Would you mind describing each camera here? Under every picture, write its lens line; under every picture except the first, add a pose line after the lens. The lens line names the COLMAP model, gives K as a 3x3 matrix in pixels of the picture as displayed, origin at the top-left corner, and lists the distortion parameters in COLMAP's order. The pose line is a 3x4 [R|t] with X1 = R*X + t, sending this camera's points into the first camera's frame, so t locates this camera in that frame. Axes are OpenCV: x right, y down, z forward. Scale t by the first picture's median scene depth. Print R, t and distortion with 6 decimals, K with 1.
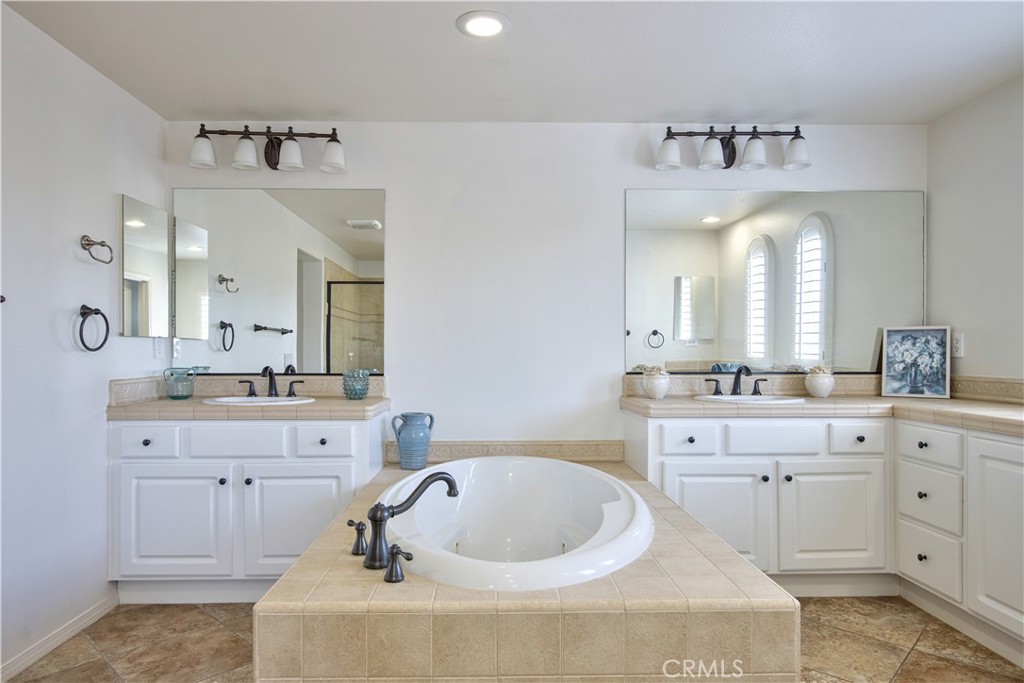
lens RADIAL K [[636.0, 0, 512.3], [0, 636.0, 351.2], [0, 0, 1]] dist [-0.004861, -0.000484]
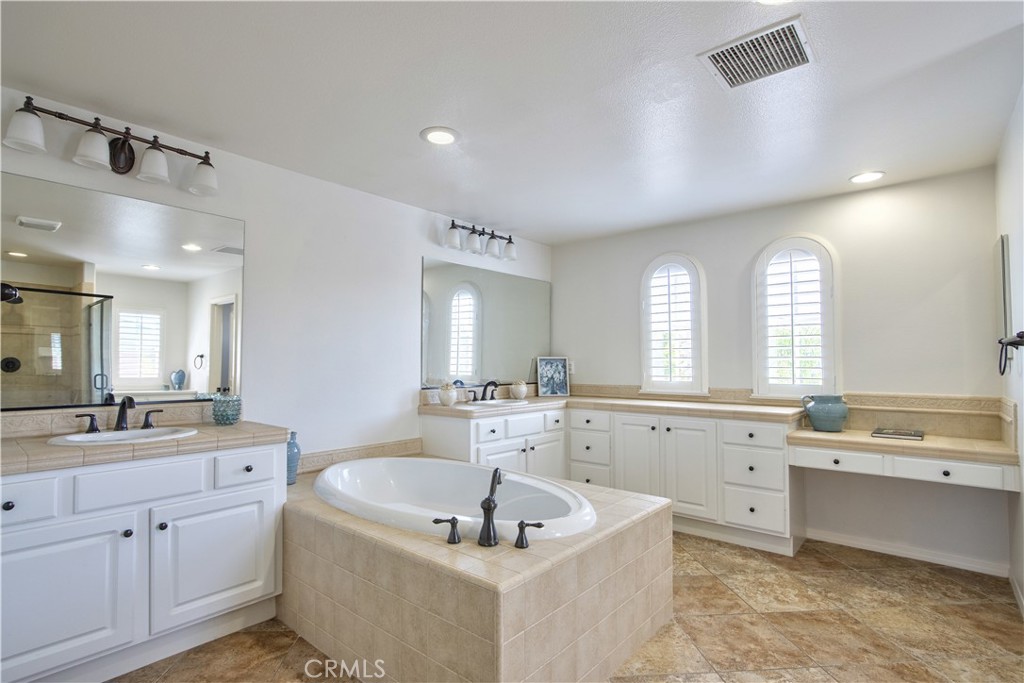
lens RADIAL K [[494.7, 0, 511.8], [0, 494.7, 343.6], [0, 0, 1]] dist [-0.013585, 0.000325]
pose [[0.672154, 0.030555, 0.739781, -0.518344], [-0.001539, 0.999204, -0.039872, -0.021724], [-0.740410, 0.025661, 0.671666, 0.140672]]
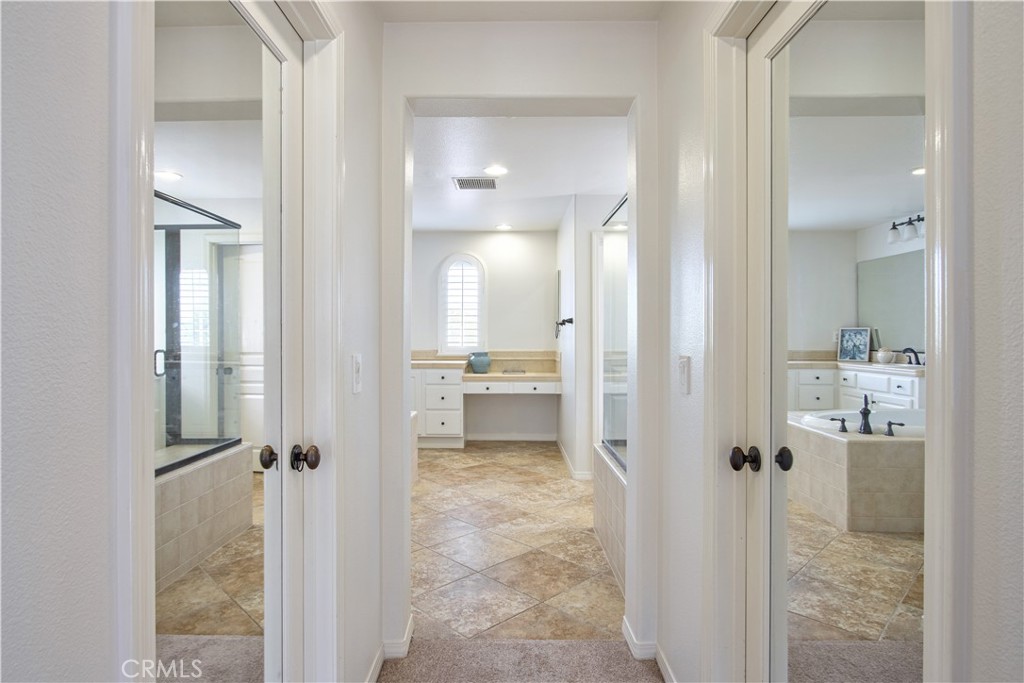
lens RADIAL K [[541.0, 0, 512.0], [0, 541.0, 341.5], [0, 0, 1]] dist [-0.000299, -0.000022]
pose [[0.026644, -0.011077, 0.999584, -1.234645], [-0.000566, 0.999938, 0.011096, -0.013850], [-0.999645, -0.000862, 0.026636, 0.187143]]
